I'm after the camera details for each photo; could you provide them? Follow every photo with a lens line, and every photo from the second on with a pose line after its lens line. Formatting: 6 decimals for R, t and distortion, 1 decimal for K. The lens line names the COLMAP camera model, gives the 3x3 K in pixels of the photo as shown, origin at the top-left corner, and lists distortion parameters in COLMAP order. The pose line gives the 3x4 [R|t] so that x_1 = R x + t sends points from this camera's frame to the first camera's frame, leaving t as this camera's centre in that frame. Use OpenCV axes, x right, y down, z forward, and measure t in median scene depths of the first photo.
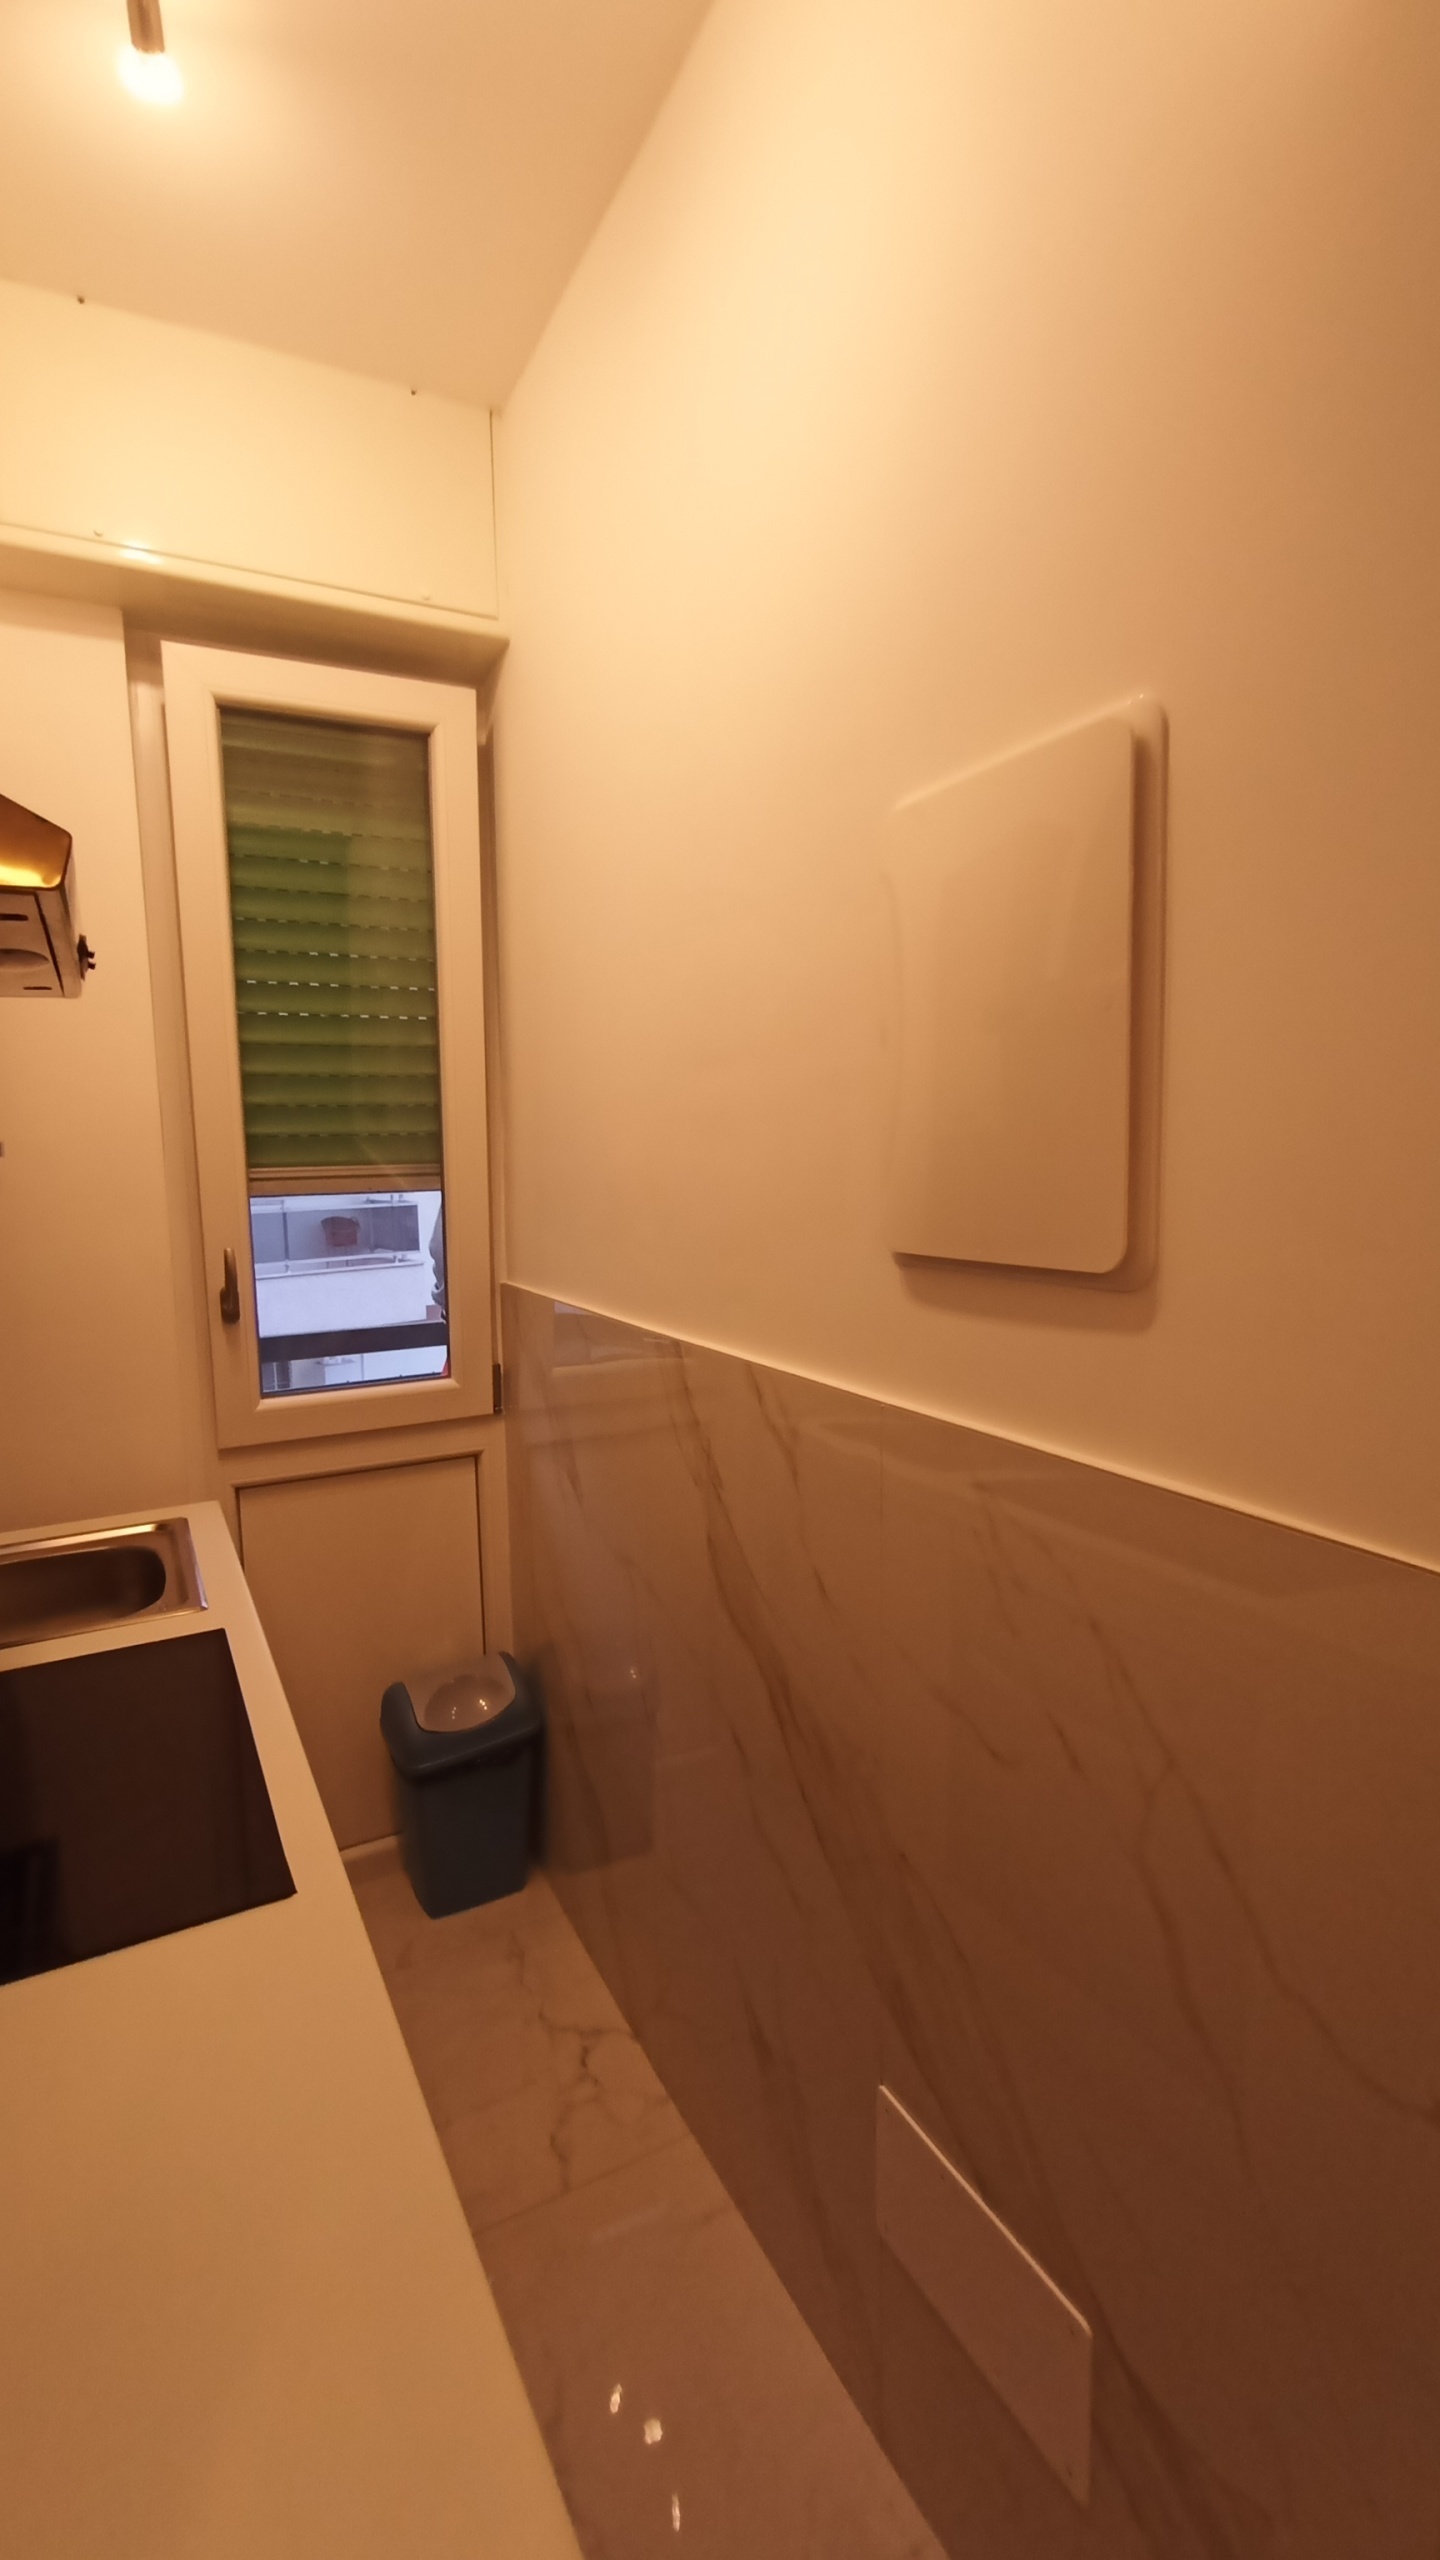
lens RADIAL K [[1169.5, 0, 720.0], [0, 1169.5, 1280.0], [0, 0, 1]] dist [-0.000042, -0.000097]
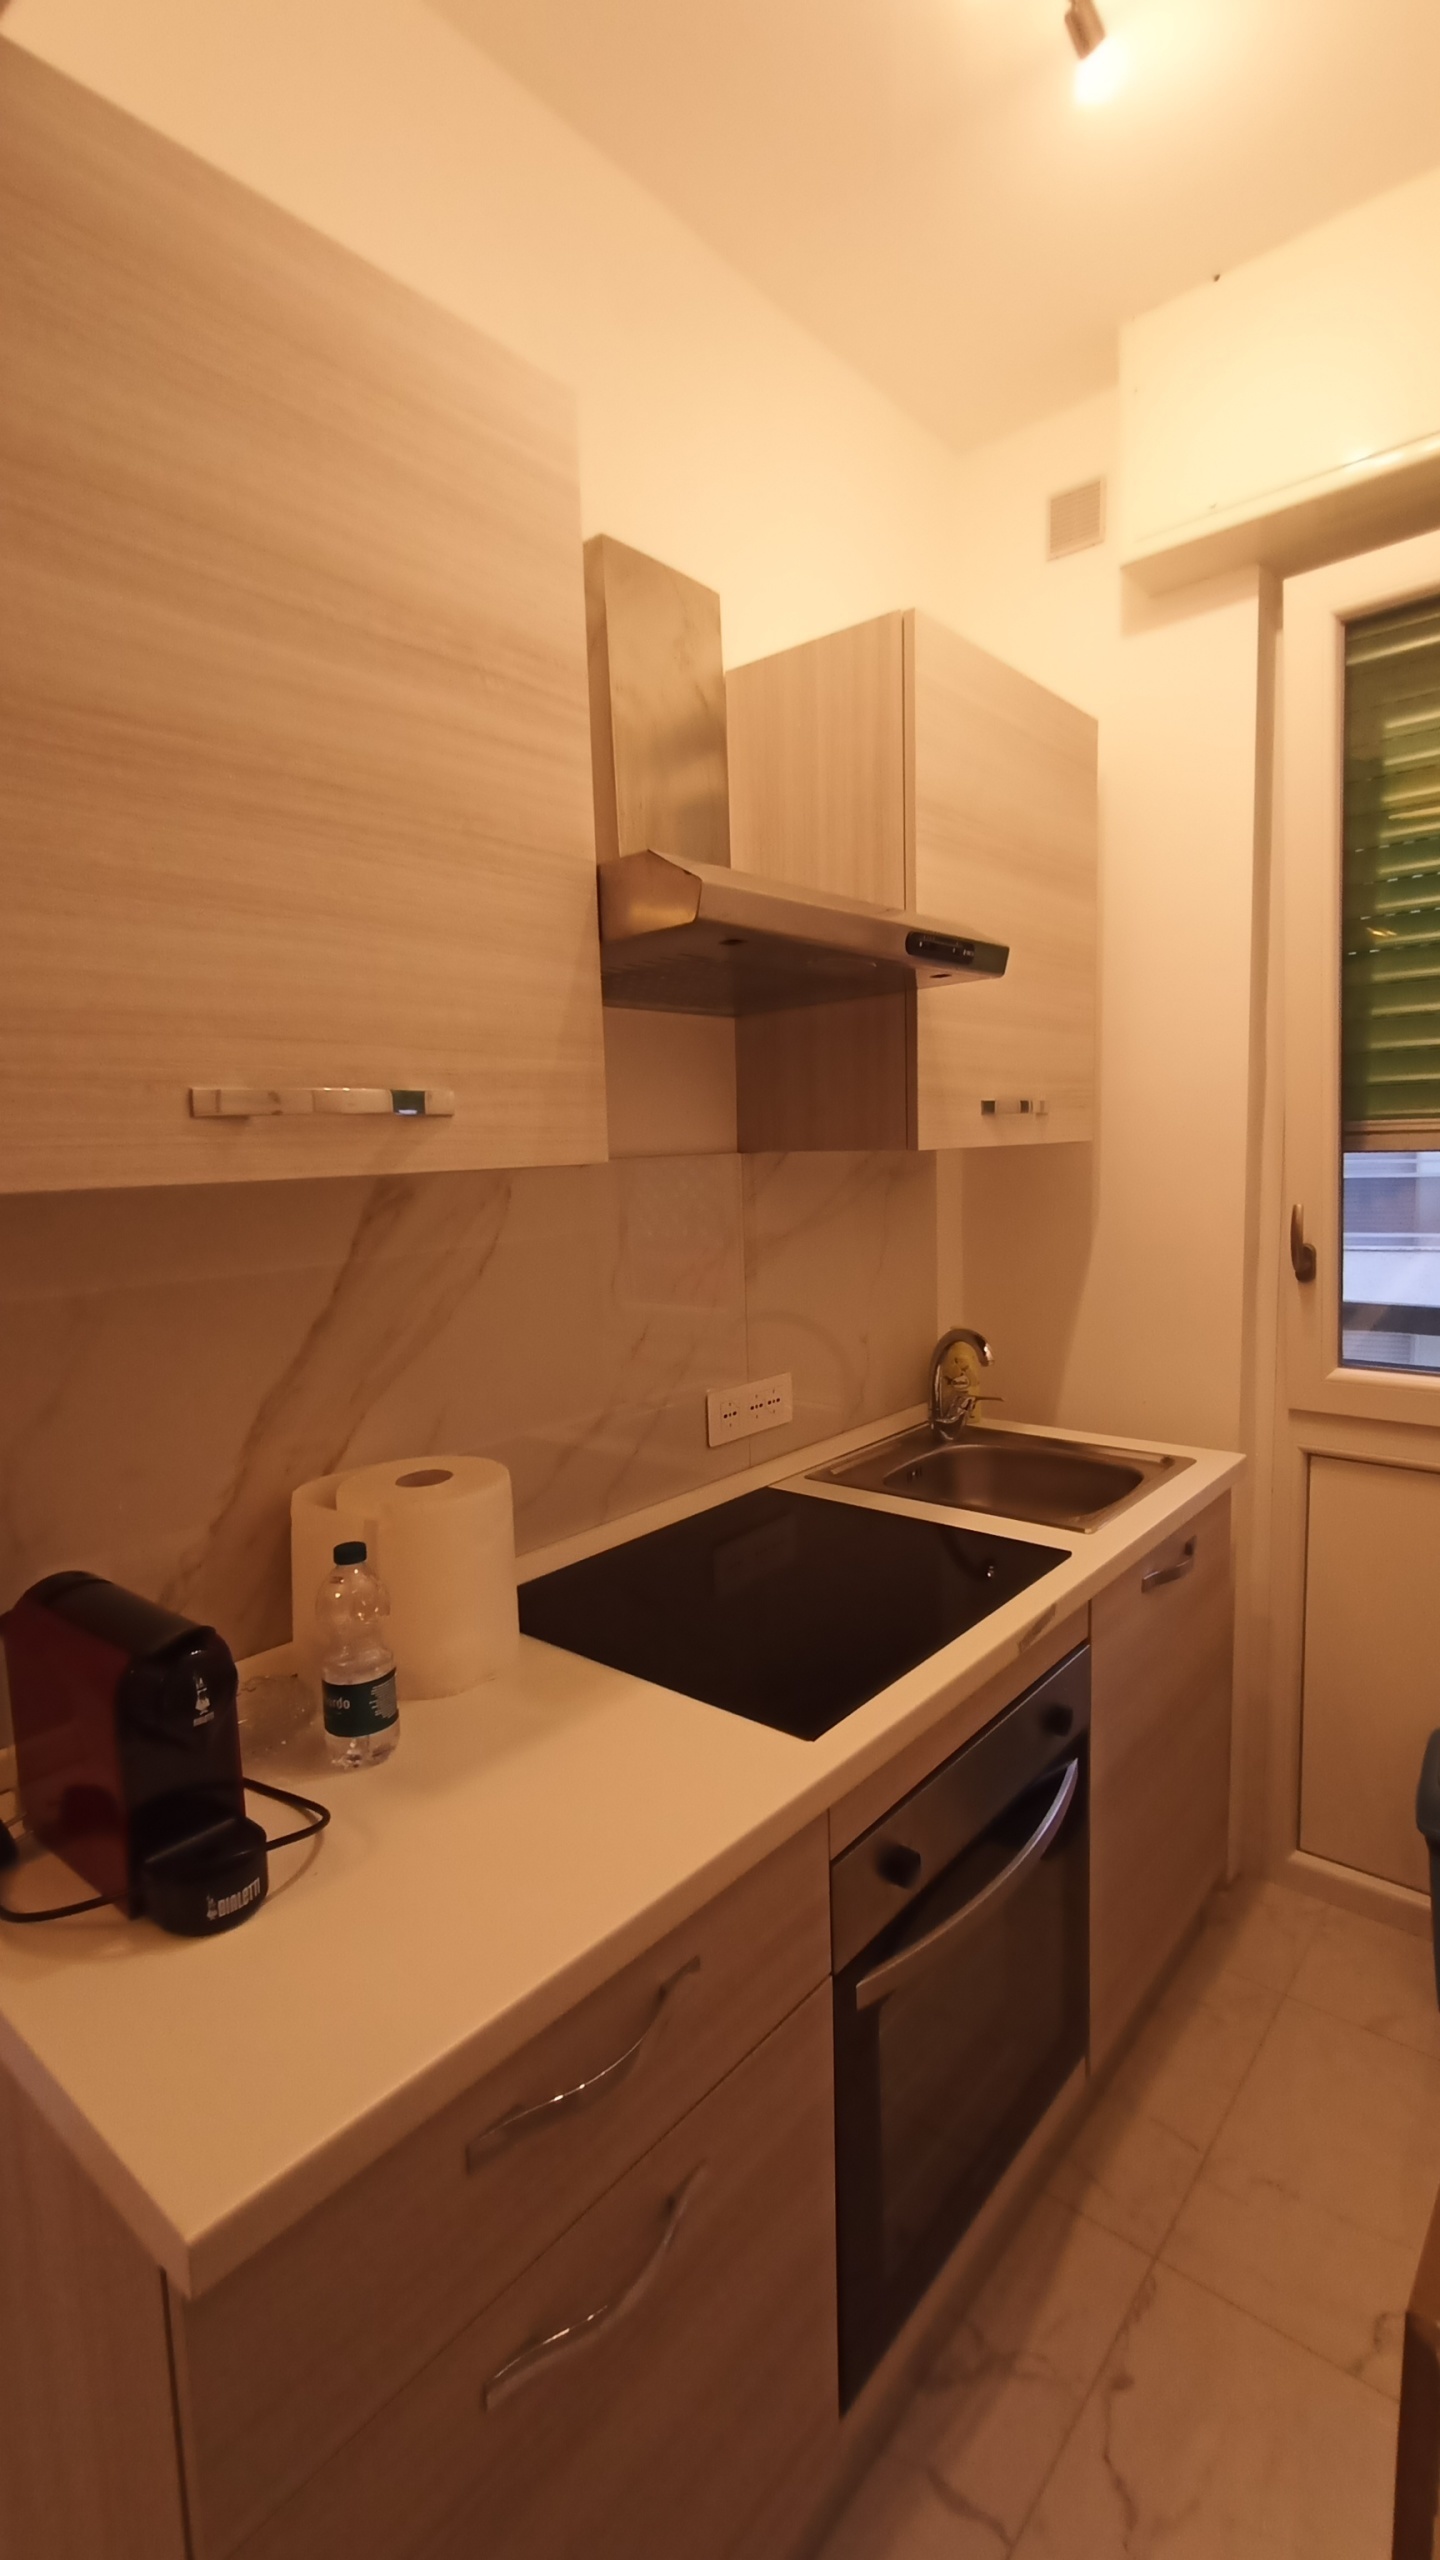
lens RADIAL K [[1168.7, 0, 755.4], [0, 1168.7, 1277.5], [0, 0, 1]] dist [-0.000317, -0.001527]
pose [[0.390354, 0.124020, -0.912273, 0.304387], [-0.082801, 0.991599, 0.099374, -0.026436], [0.916934, 0.036746, 0.397344, 0.218541]]
